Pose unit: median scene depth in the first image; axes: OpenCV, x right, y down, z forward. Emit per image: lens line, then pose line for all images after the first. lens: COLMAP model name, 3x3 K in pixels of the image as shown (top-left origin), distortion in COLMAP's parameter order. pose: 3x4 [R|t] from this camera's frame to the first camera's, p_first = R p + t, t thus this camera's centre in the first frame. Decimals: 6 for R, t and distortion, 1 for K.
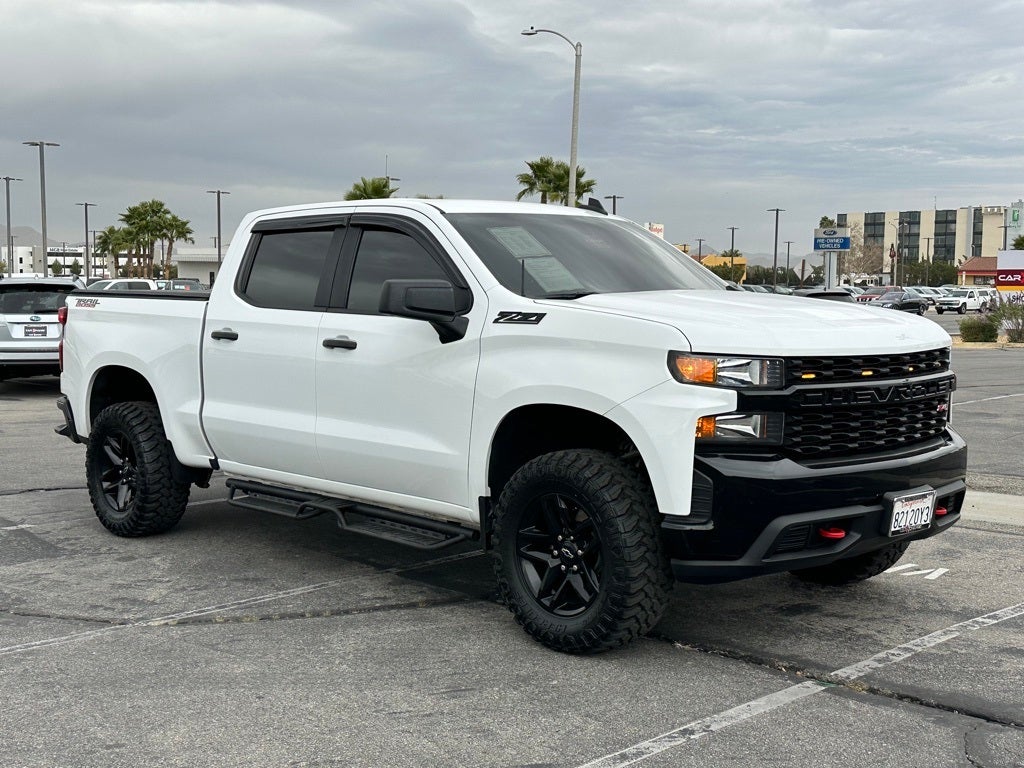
lens RADIAL K [[1253.1, 0, 526.0], [0, 1253.1, 388.7], [0, 0, 1]] dist [0.202702, -0.419886]
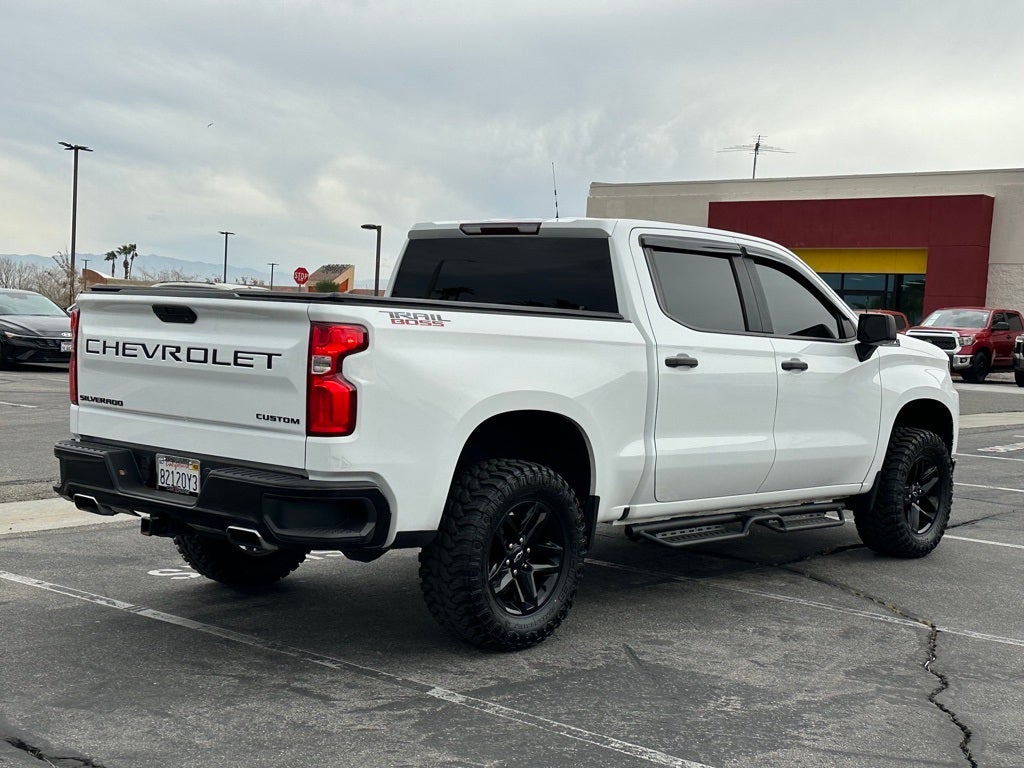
lens RADIAL K [[1396.8, 0, 524.4], [0, 1396.8, 387.3], [0, 0, 1]] dist [0.153100, -0.048337]
pose [[-0.073949, -0.053171, 0.995844, -1.564011], [0.028604, 0.998054, 0.055413, -0.105281], [-0.996852, 0.032583, -0.072284, 1.508513]]
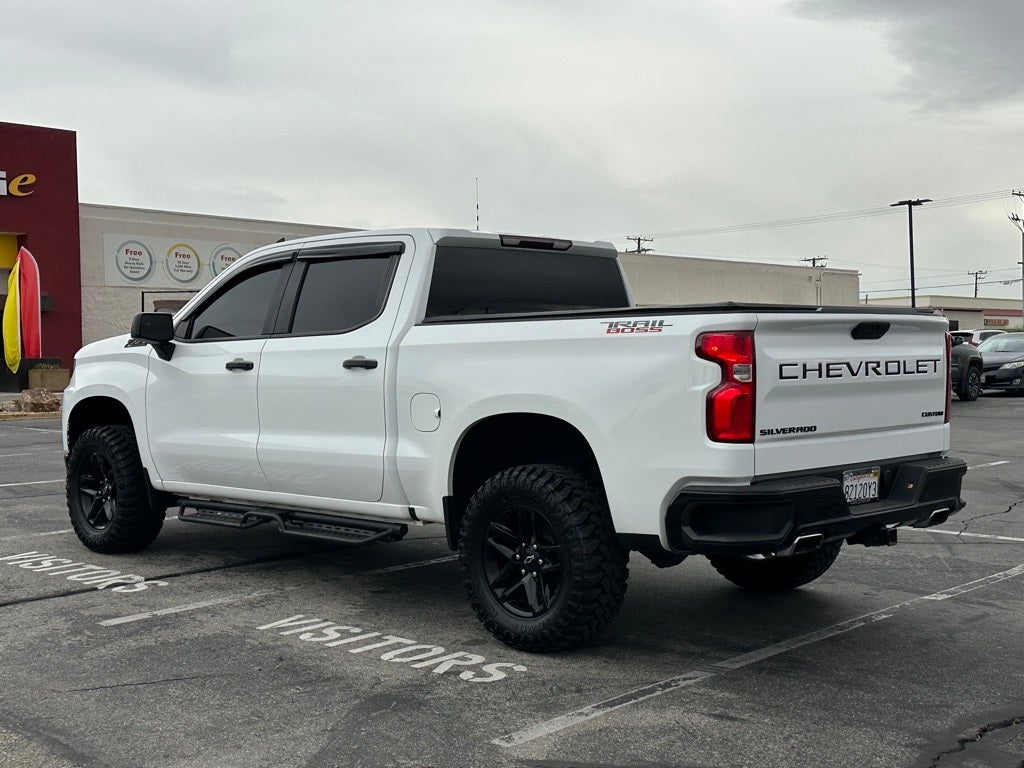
lens RADIAL K [[1253.1, 0, 526.0], [0, 1253.1, 388.7], [0, 0, 1]] dist [0.202702, -0.419886]
pose [[-0.999334, 0.008931, -0.035380, -0.152973], [0.005186, 0.994504, 0.104571, -0.170264], [0.036119, 0.104317, -0.993888, 2.694621]]
